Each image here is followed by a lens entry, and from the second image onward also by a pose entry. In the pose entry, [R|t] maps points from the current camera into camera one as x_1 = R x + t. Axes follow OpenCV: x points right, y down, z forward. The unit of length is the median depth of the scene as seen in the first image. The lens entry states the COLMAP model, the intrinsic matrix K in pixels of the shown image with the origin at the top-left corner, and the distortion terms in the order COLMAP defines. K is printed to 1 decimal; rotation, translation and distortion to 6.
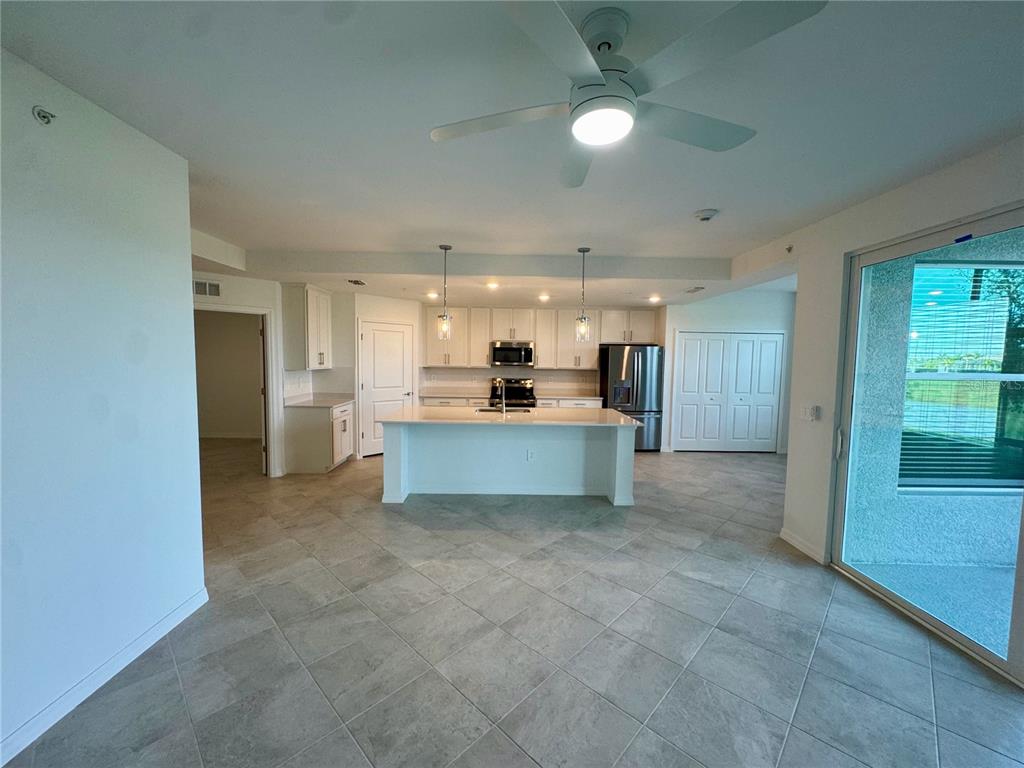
lens RADIAL K [[409.0, 0, 511.1], [0, 409.0, 382.3], [0, 0, 1]] dist [-0.001936, -0.000130]
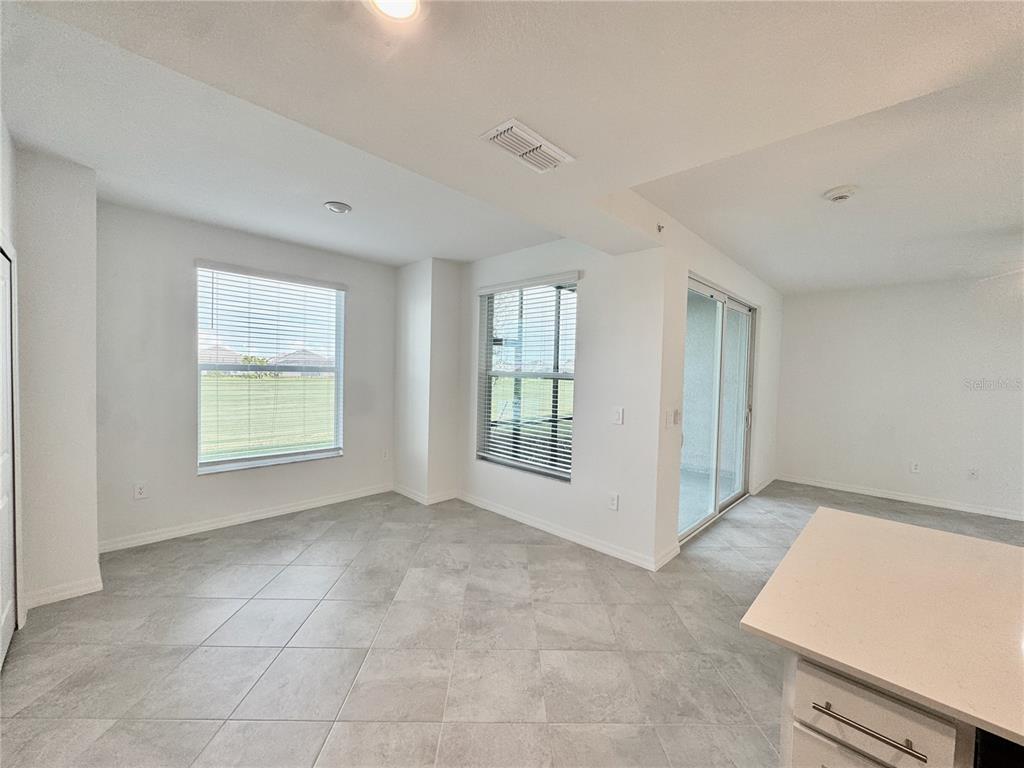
lens RADIAL K [[407.6, 0, 512.0], [0, 407.6, 384.0], [0, 0, 1]] dist [-0.002953, -0.000186]
pose [[-0.710119, -0.056906, 0.701778, 0.210673], [0.008954, 0.995918, 0.089818, -0.063929], [-0.704025, 0.070065, -0.706711, 1.270916]]
